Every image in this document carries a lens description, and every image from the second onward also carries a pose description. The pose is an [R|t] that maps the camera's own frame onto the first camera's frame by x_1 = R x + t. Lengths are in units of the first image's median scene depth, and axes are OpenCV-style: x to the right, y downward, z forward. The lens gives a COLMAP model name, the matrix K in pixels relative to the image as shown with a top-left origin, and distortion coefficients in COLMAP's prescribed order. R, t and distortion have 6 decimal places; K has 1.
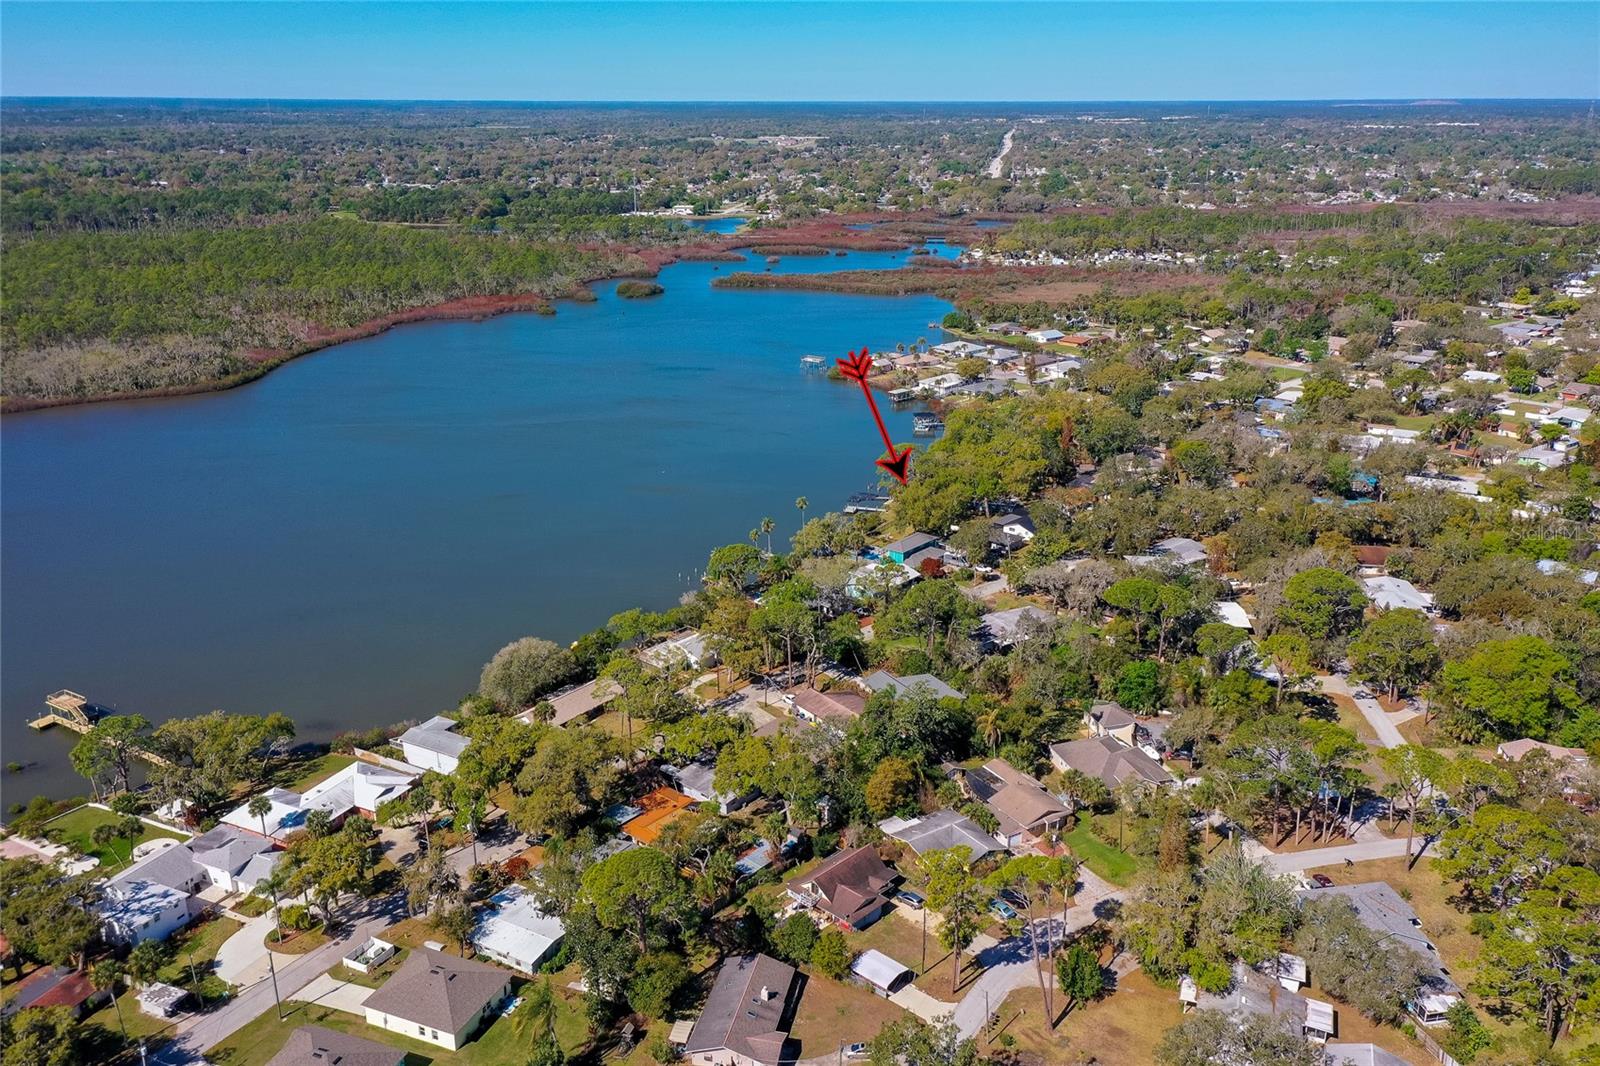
lens RADIAL K [[1546.4, 0, 800.0], [0, 1546.4, 533.0], [0, 0, 1]] dist [0.006936, 0.129807]
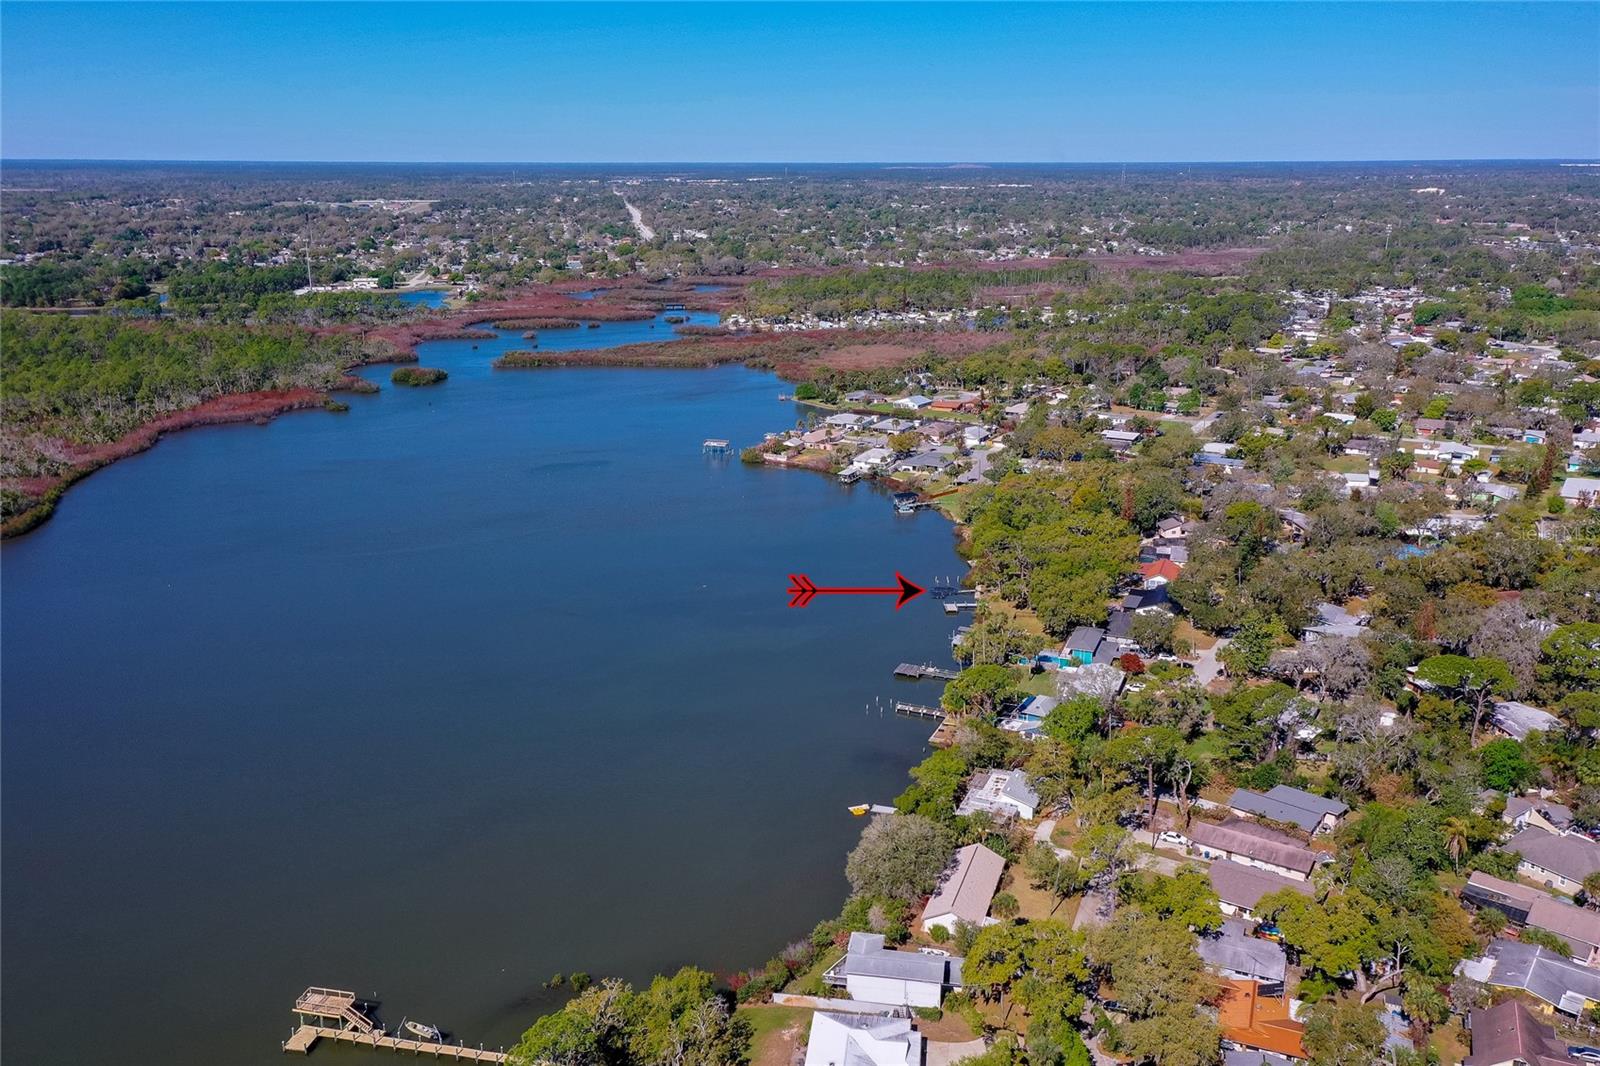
lens RADIAL K [[1546.4, 0, 800.0], [0, 1546.4, 533.0], [0, 0, 1]] dist [0.006936, 0.129807]
pose [[0.928531, -0.089107, 0.360402, -0.222659], [0.102484, 0.994569, -0.018135, -0.030740], [-0.356829, 0.053774, 0.932621, 0.110786]]
